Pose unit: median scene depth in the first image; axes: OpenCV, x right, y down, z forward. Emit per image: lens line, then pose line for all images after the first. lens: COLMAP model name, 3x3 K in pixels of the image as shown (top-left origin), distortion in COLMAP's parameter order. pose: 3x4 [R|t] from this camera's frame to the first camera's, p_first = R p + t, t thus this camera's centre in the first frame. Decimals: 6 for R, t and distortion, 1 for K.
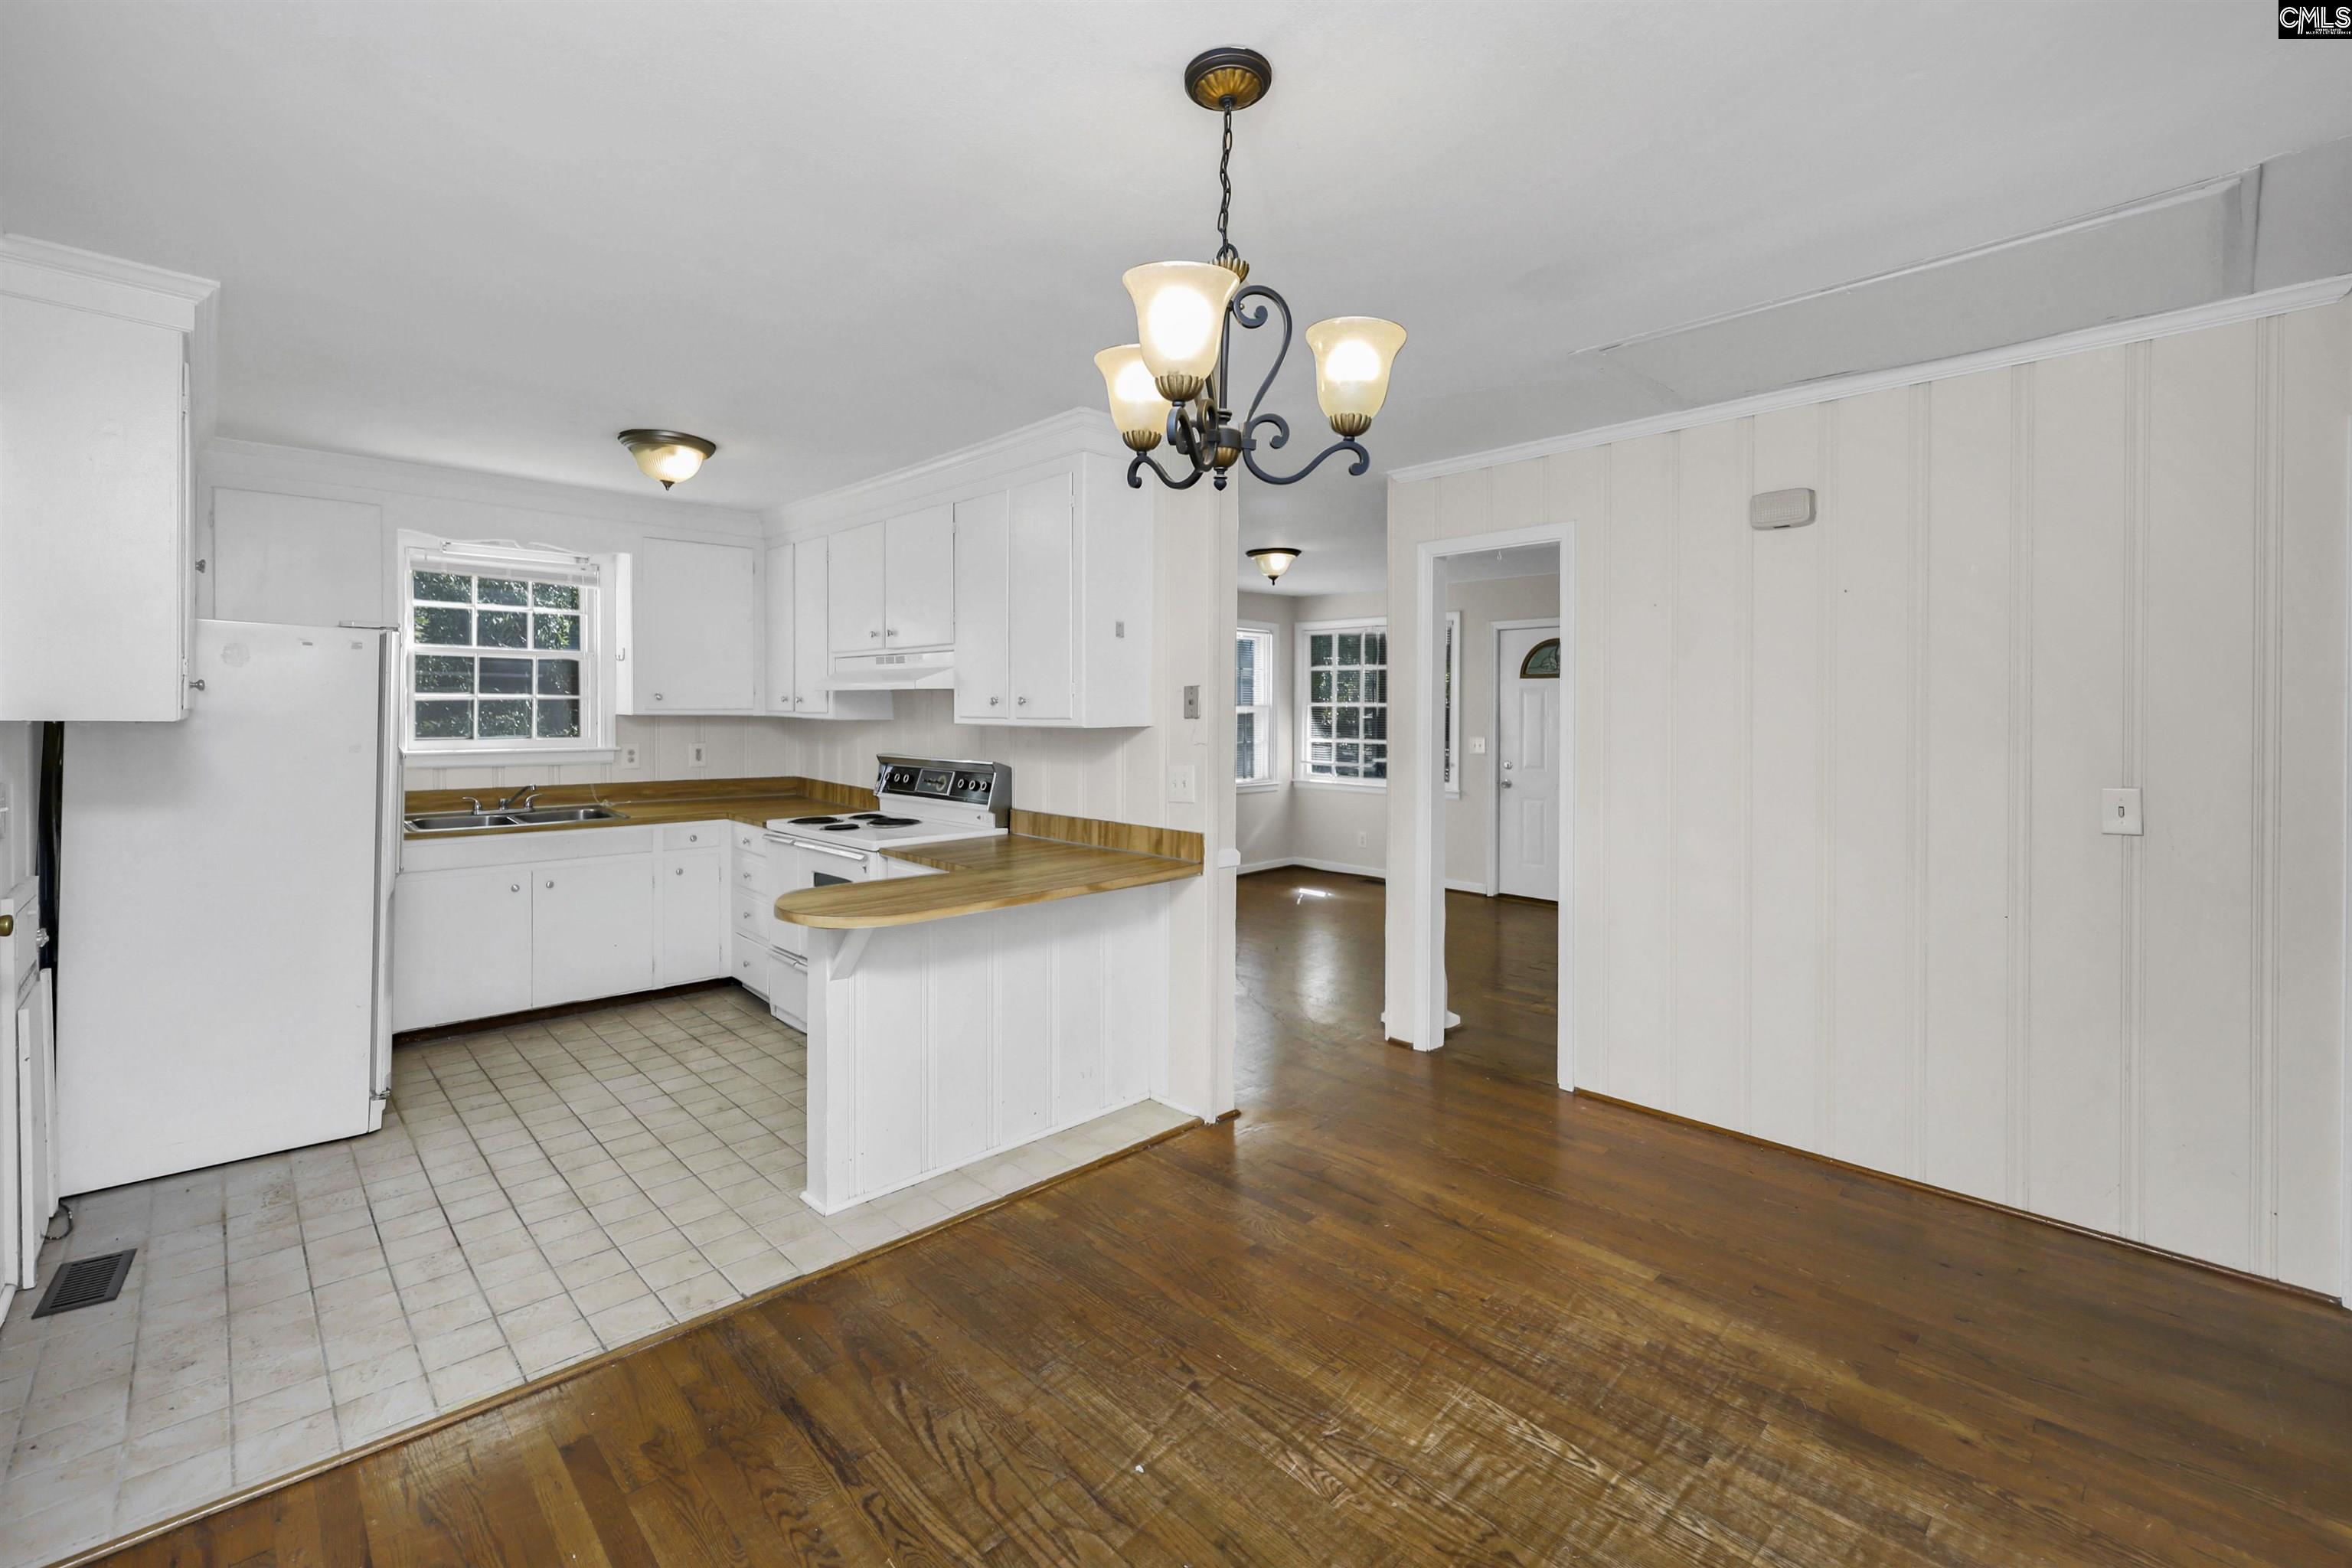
lens RADIAL K [[946.5, 0, 1065.7], [0, 946.5, 710.6], [0, 0, 1]] dist [-0.000850, -0.000250]
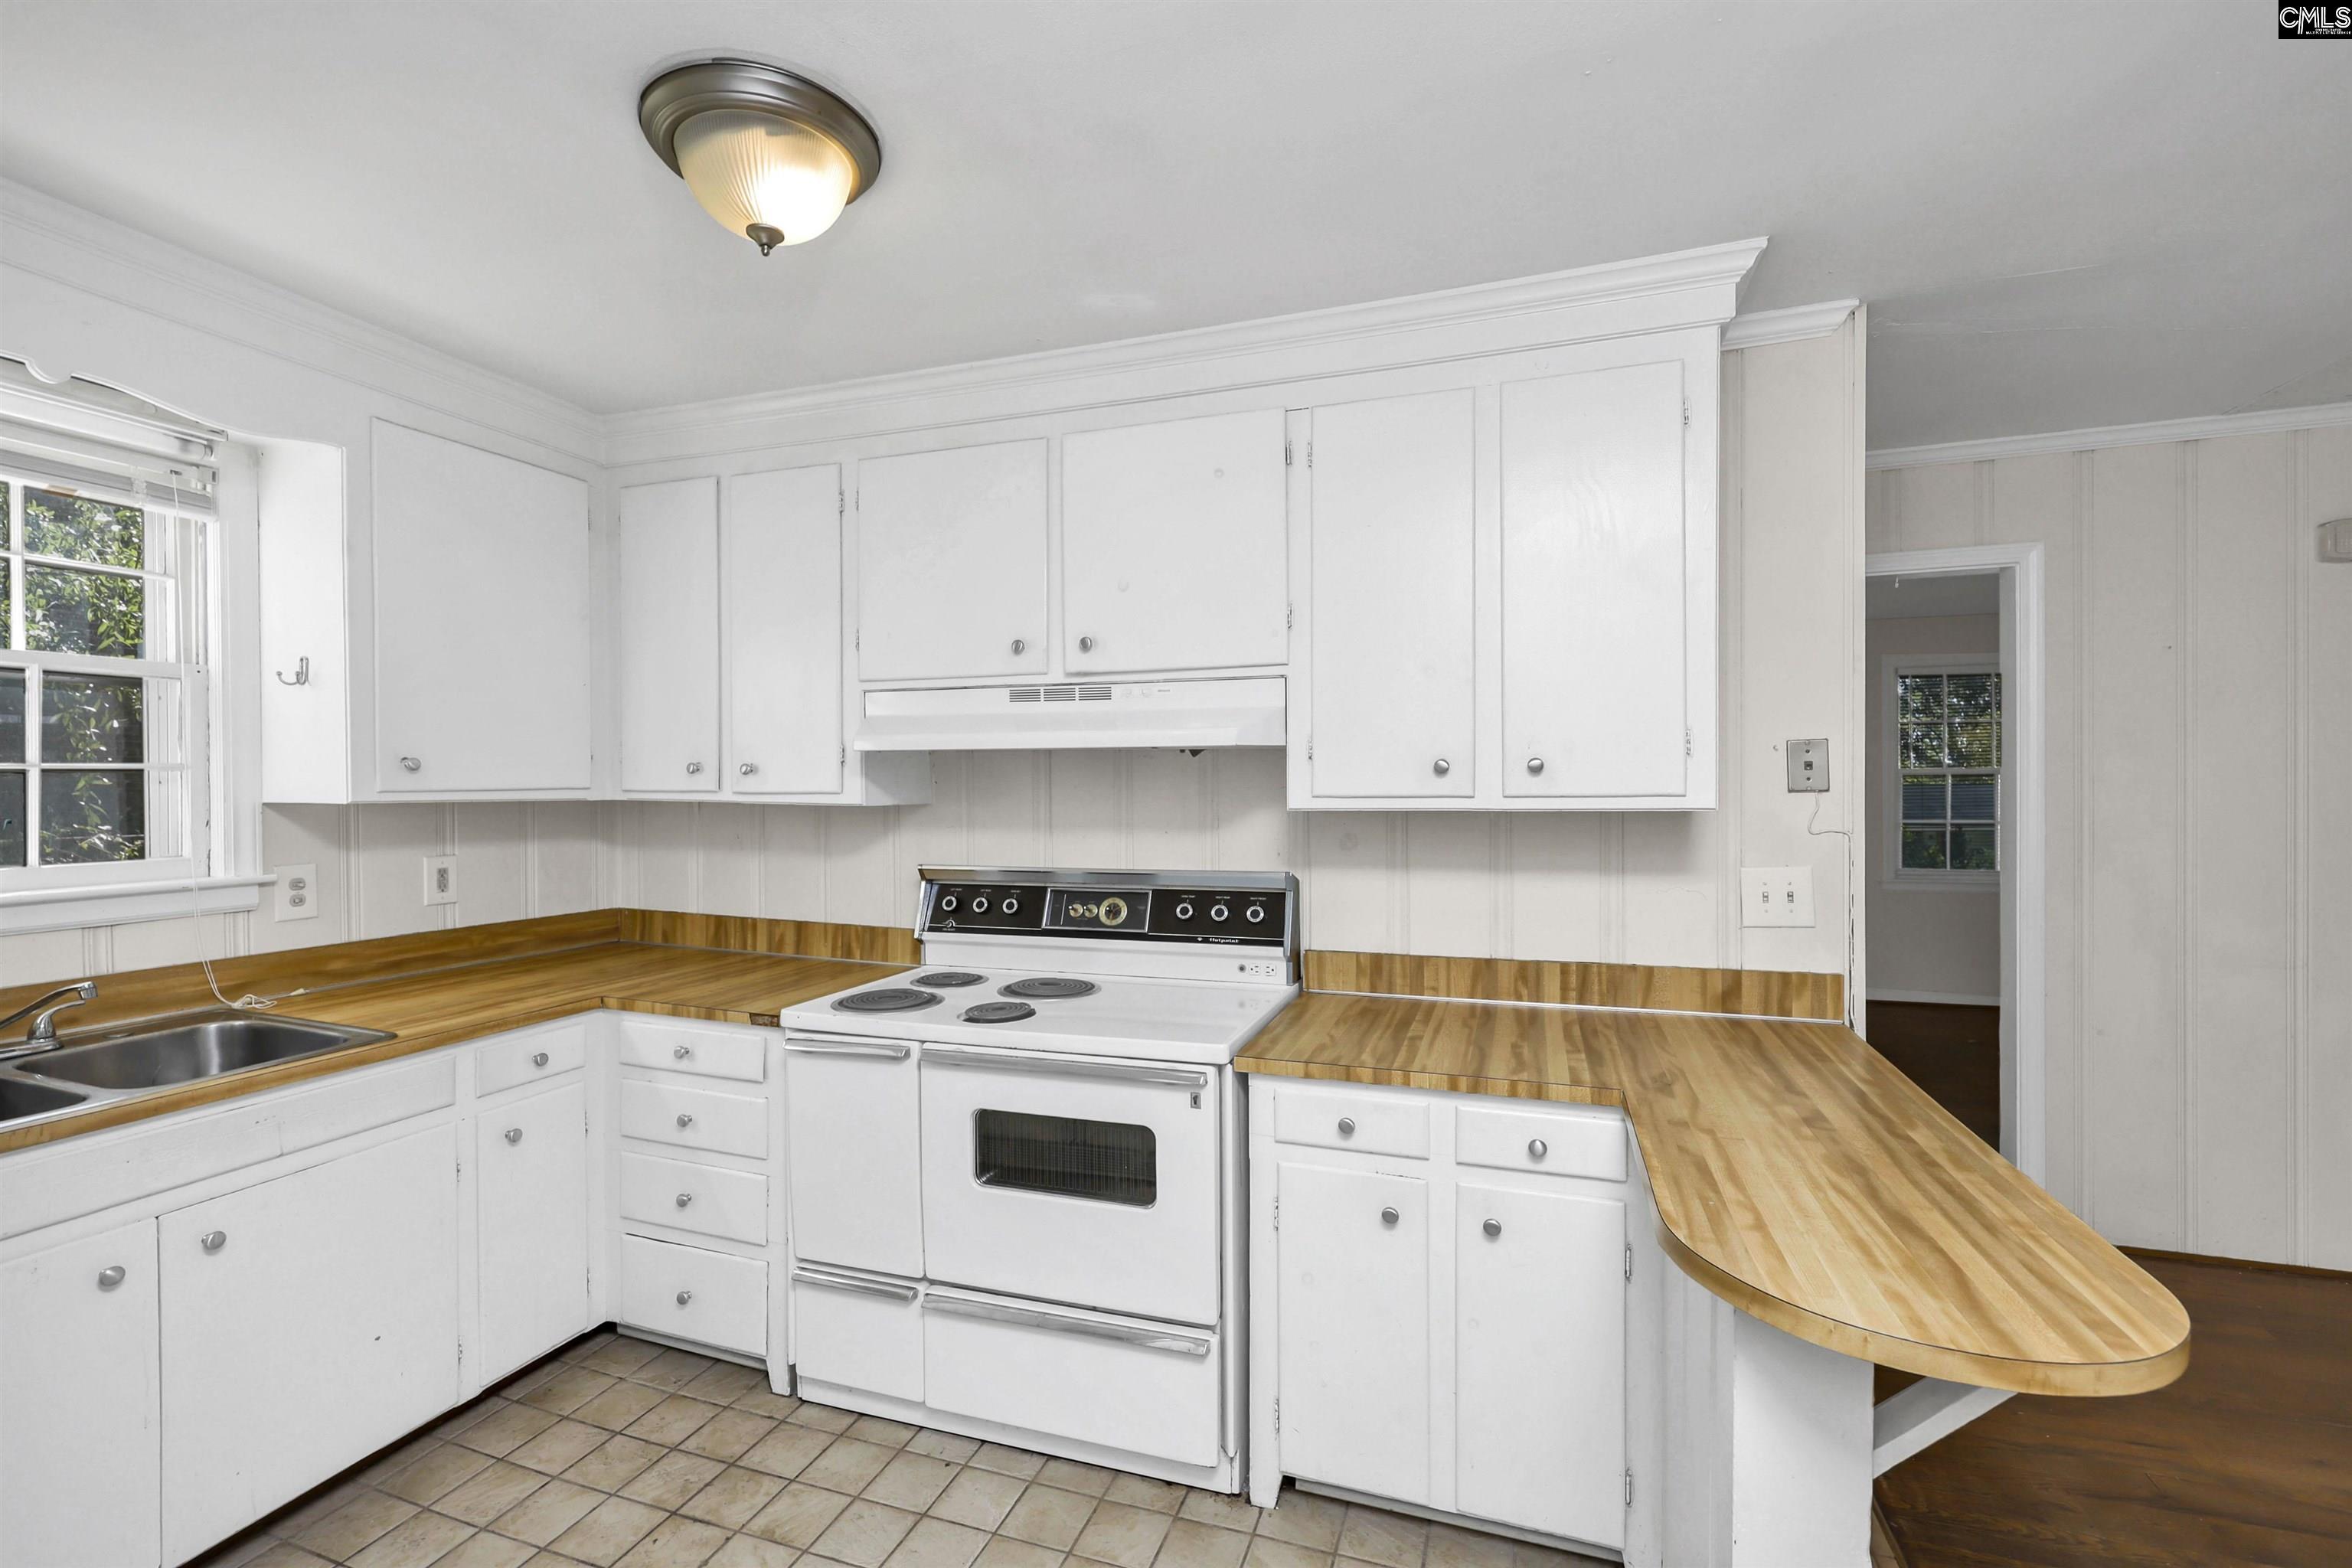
lens RADIAL K [[995.3, 0, 1116.8], [0, 995.3, 792.2], [0, 0, 1]] dist [-0.001706, -0.000229]
pose [[0.877844, -0.015765, 0.478687, -0.371320], [0.010728, 0.999855, 0.013255, -0.003741], [-0.478827, -0.006501, 0.877885, 0.412923]]
